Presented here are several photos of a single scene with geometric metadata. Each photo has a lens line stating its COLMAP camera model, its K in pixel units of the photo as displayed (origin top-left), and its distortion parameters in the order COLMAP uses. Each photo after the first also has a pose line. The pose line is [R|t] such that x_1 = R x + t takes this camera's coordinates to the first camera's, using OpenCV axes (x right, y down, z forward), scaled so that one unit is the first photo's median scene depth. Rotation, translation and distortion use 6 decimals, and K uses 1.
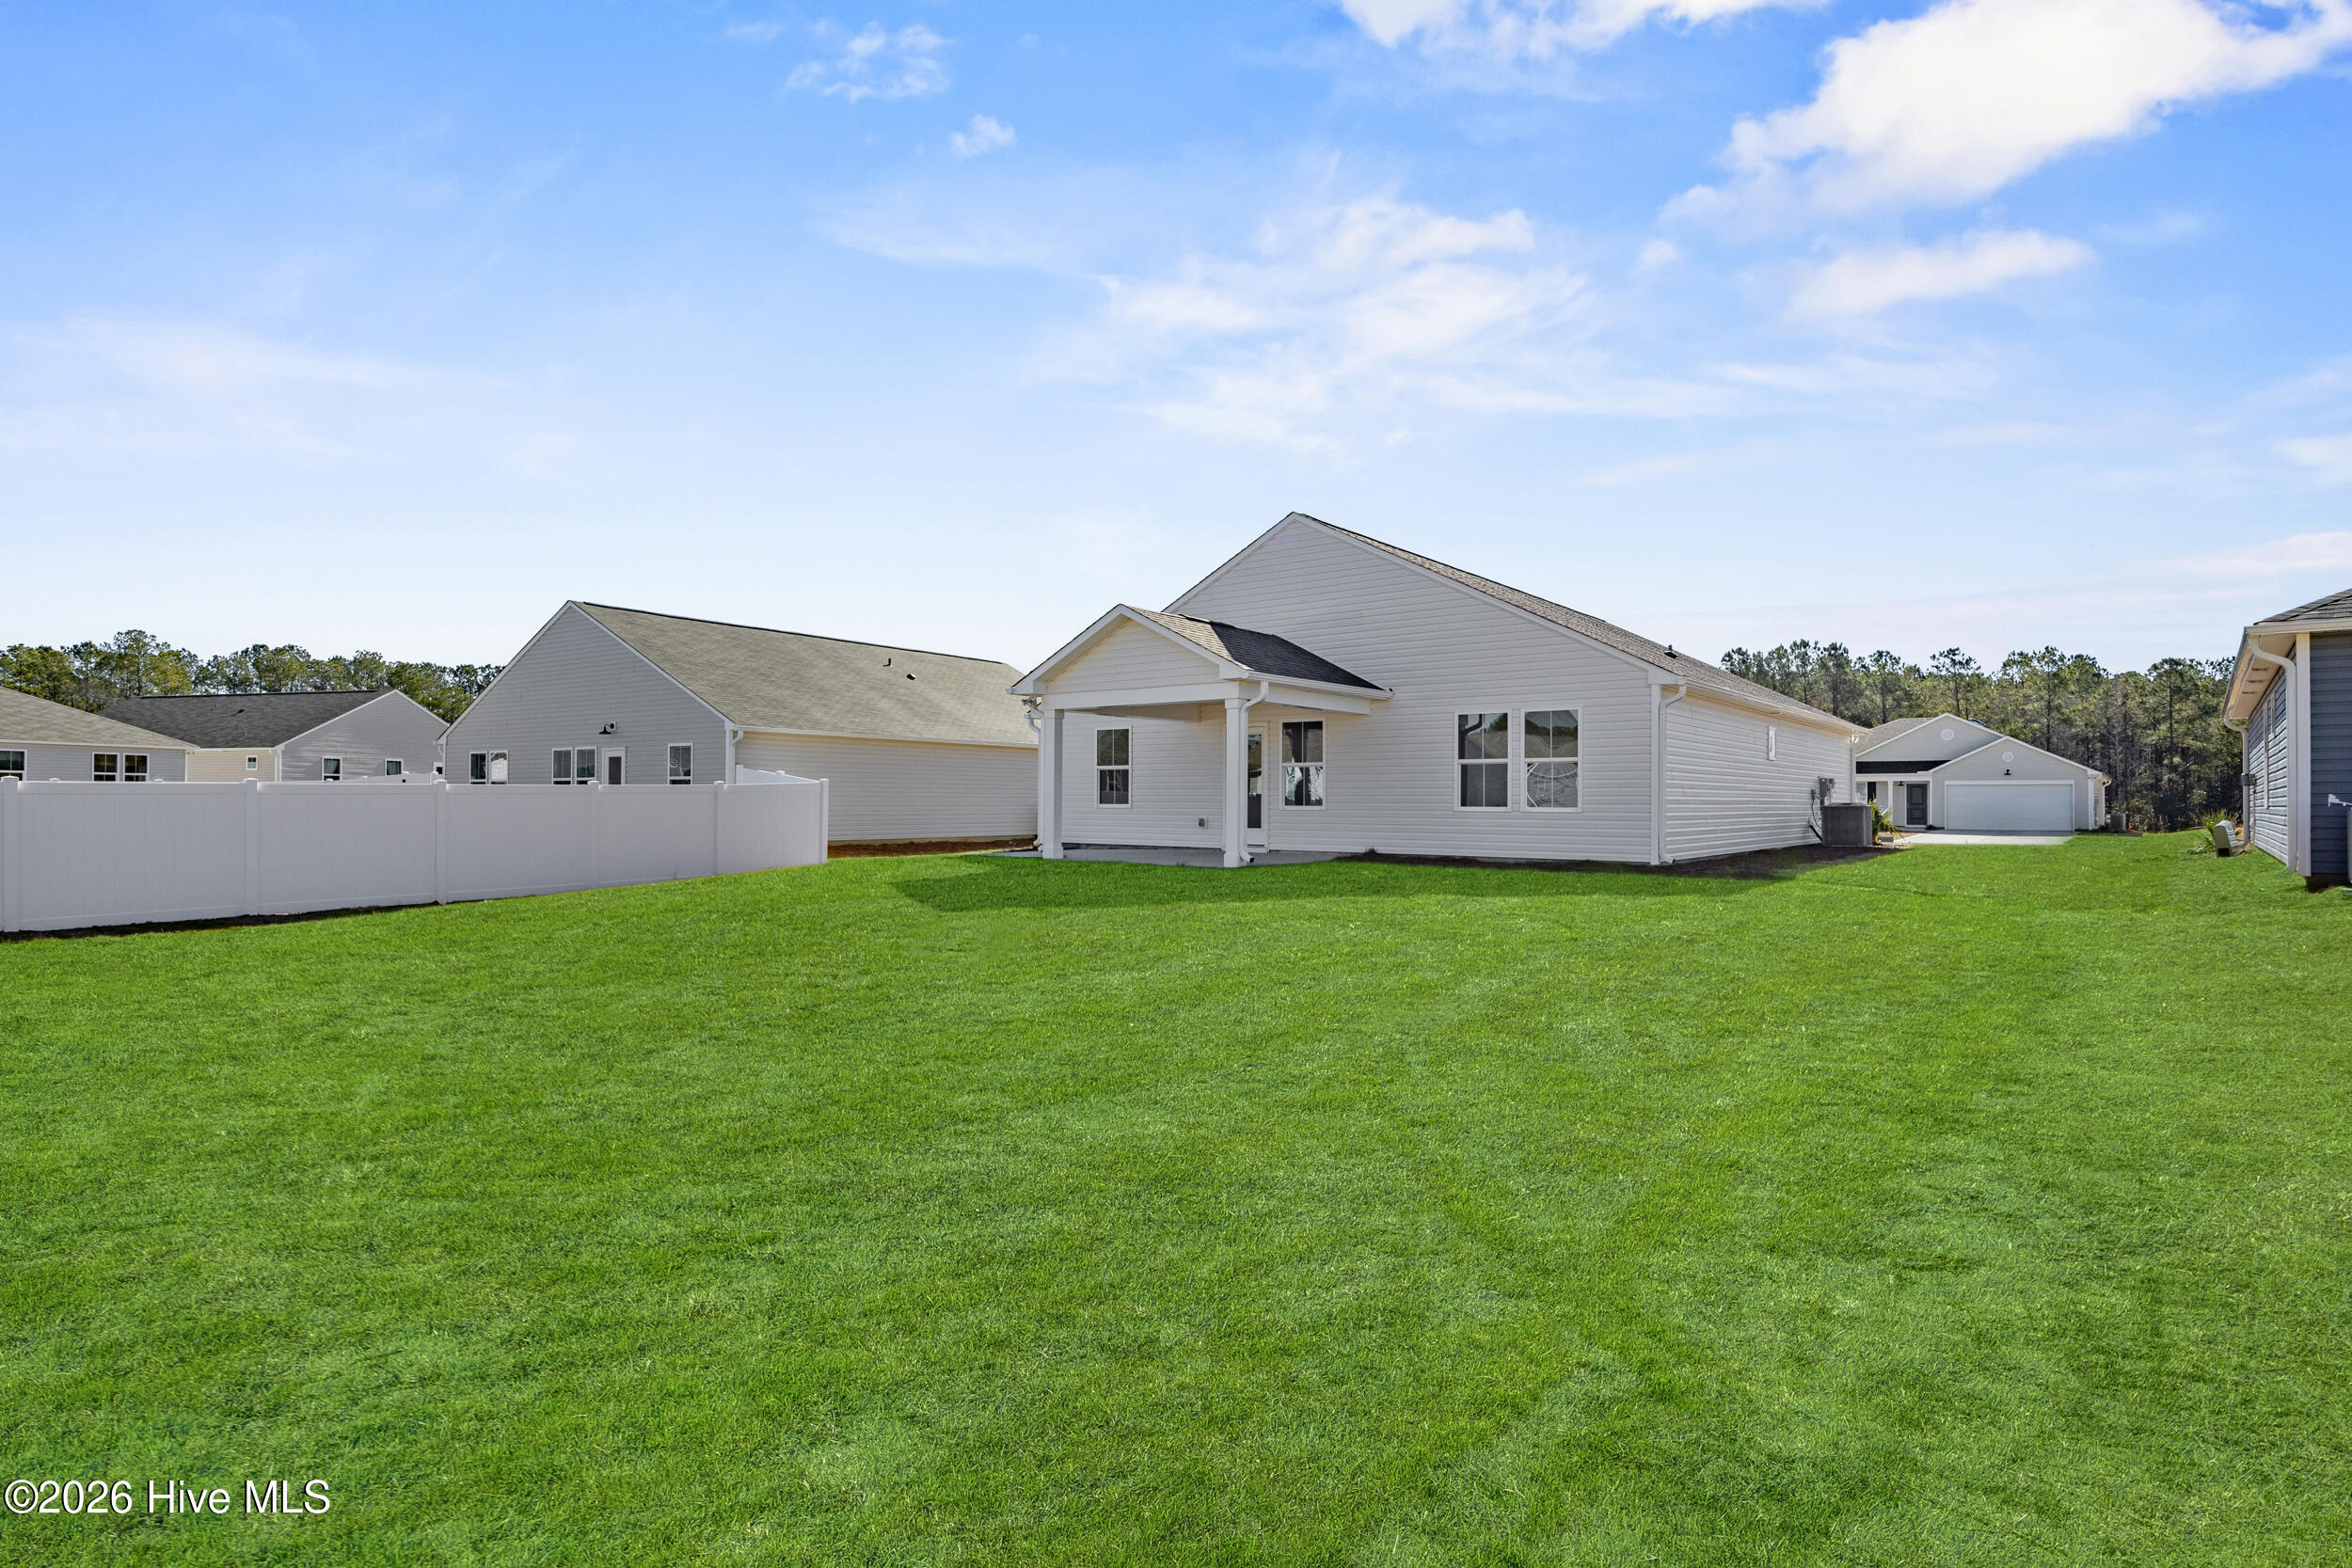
lens RADIAL K [[1321.4, 0, 1176.0], [0, 1321.4, 784.0], [0, 0, 1]] dist [0.000367, -0.000020]
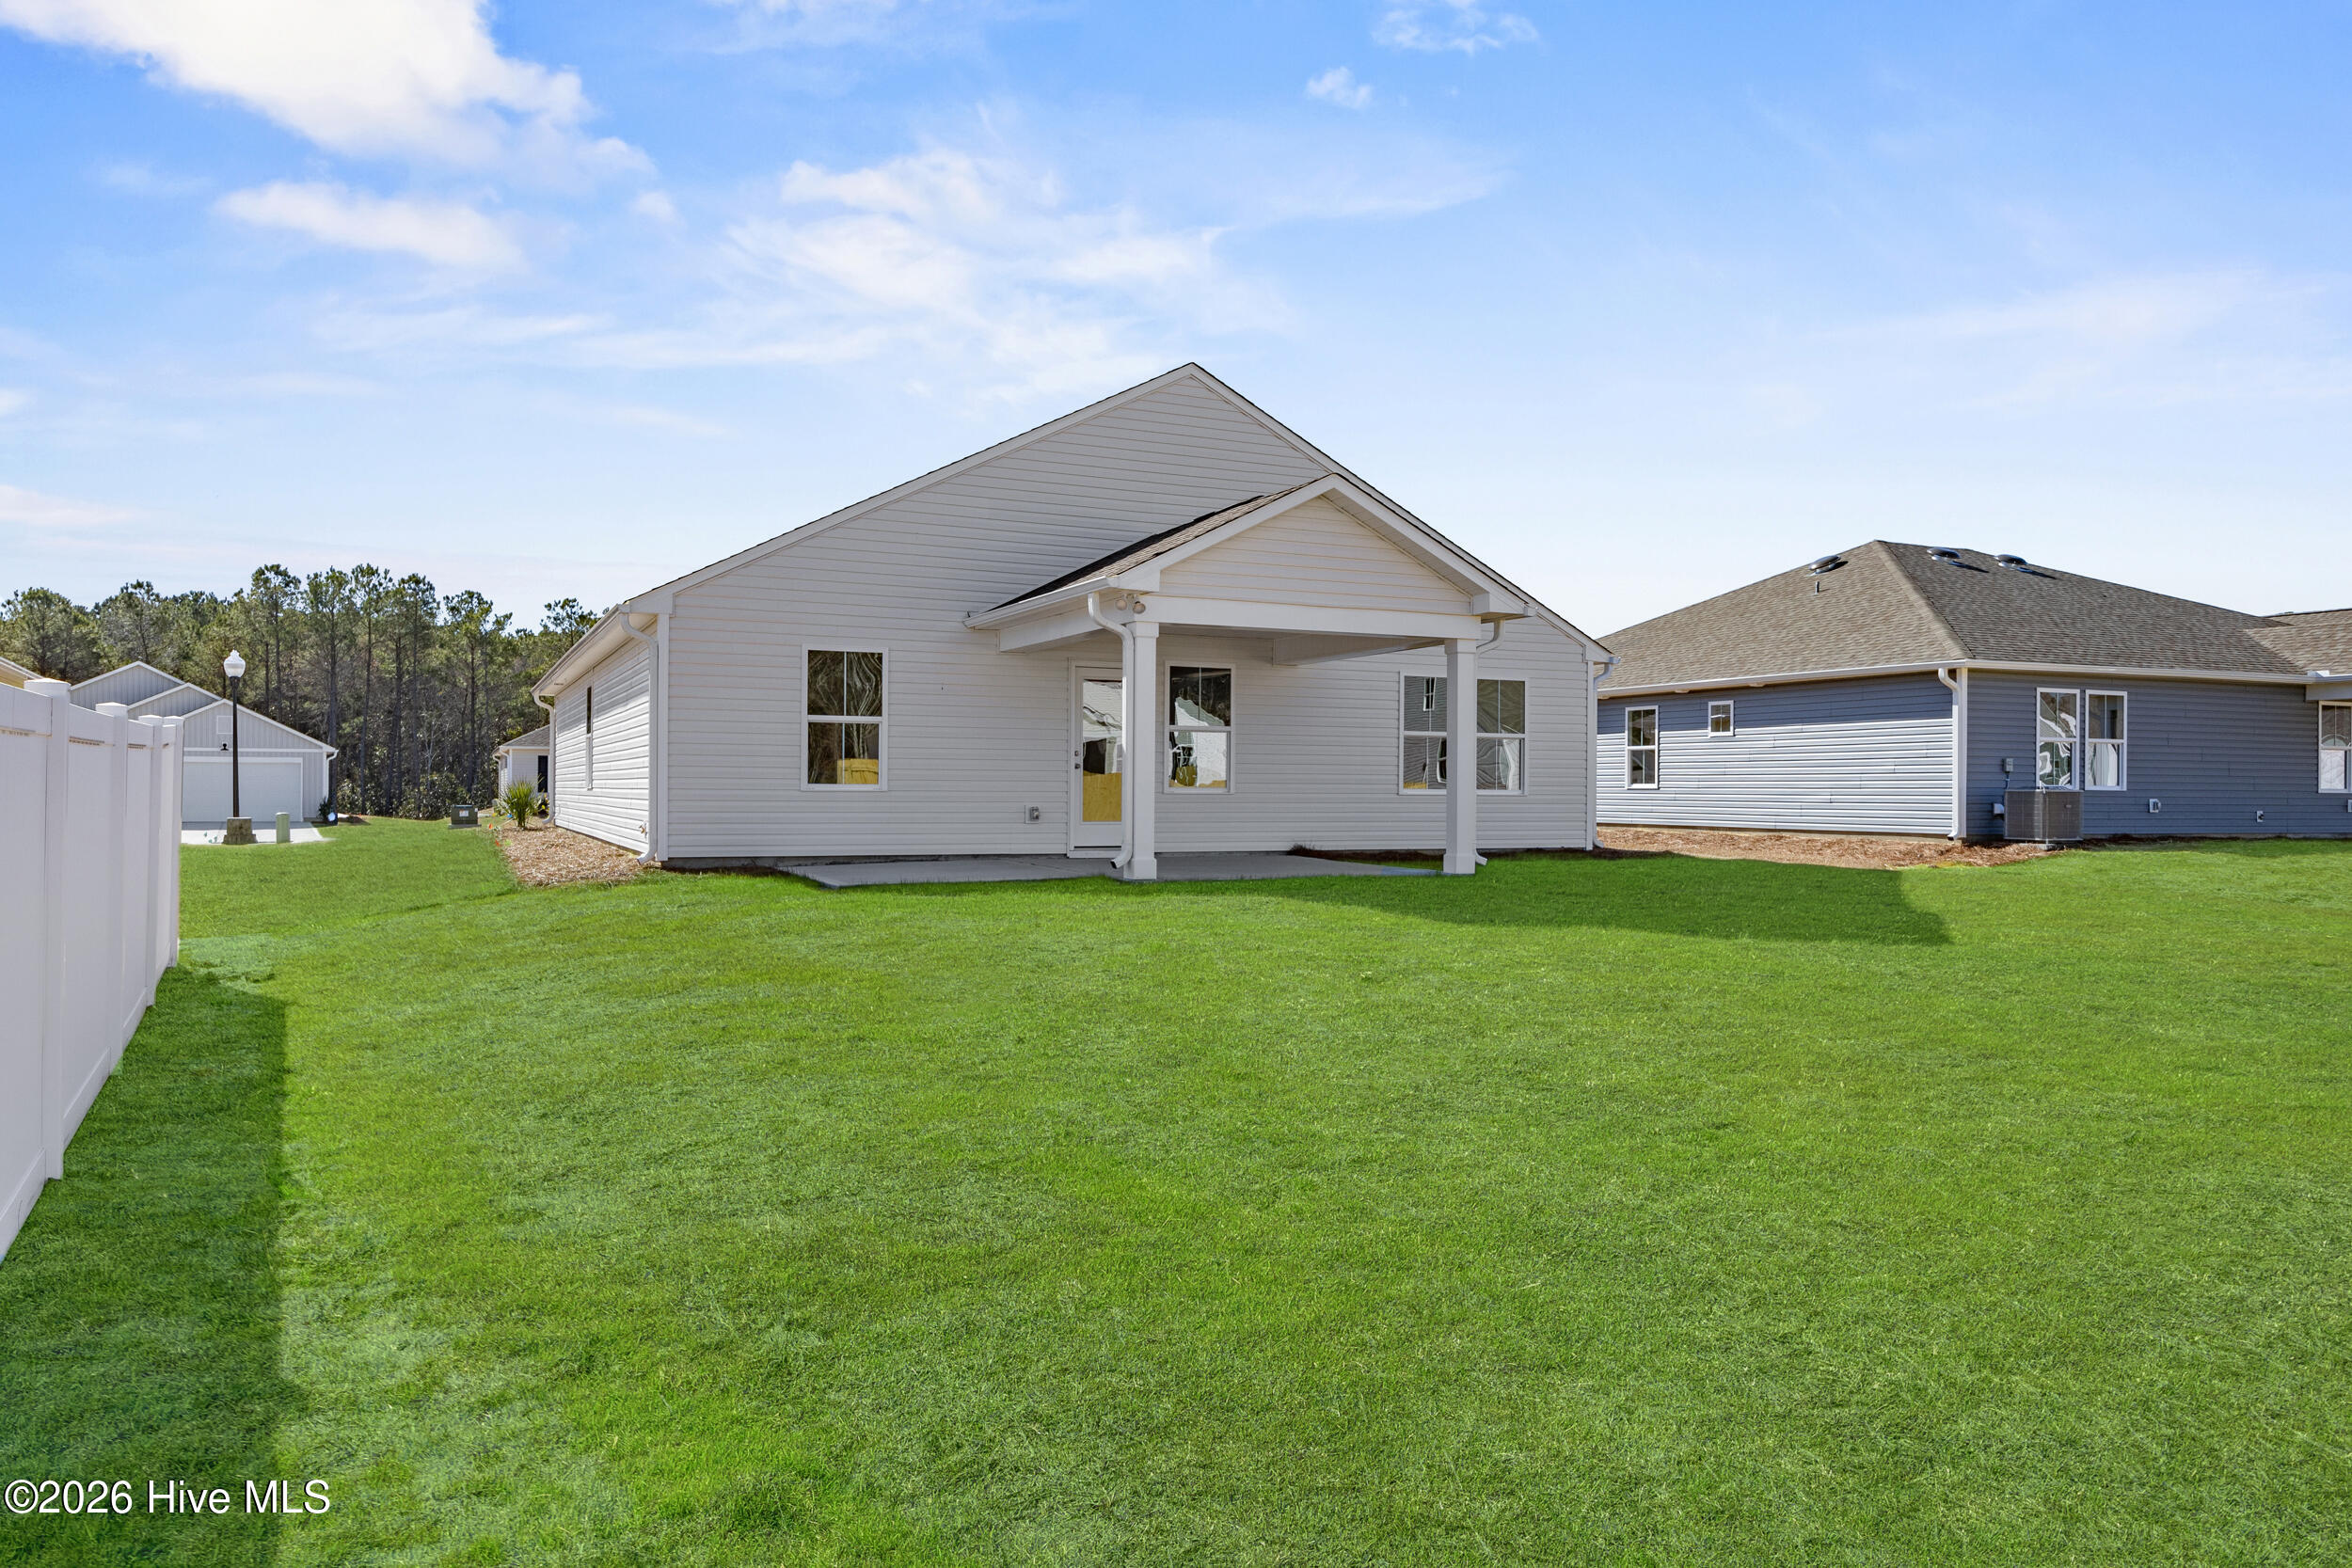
lens RADIAL K [[1575.4, 0, 1176.0], [0, 1575.4, 784.0], [0, 0, 1]] dist [-0.002419, -0.000541]
pose [[0.492677, 0.005539, 0.870195, -0.568773], [-0.026602, 0.999608, 0.008699, 0.007649], [-0.869806, -0.027435, 0.492631, 0.537266]]
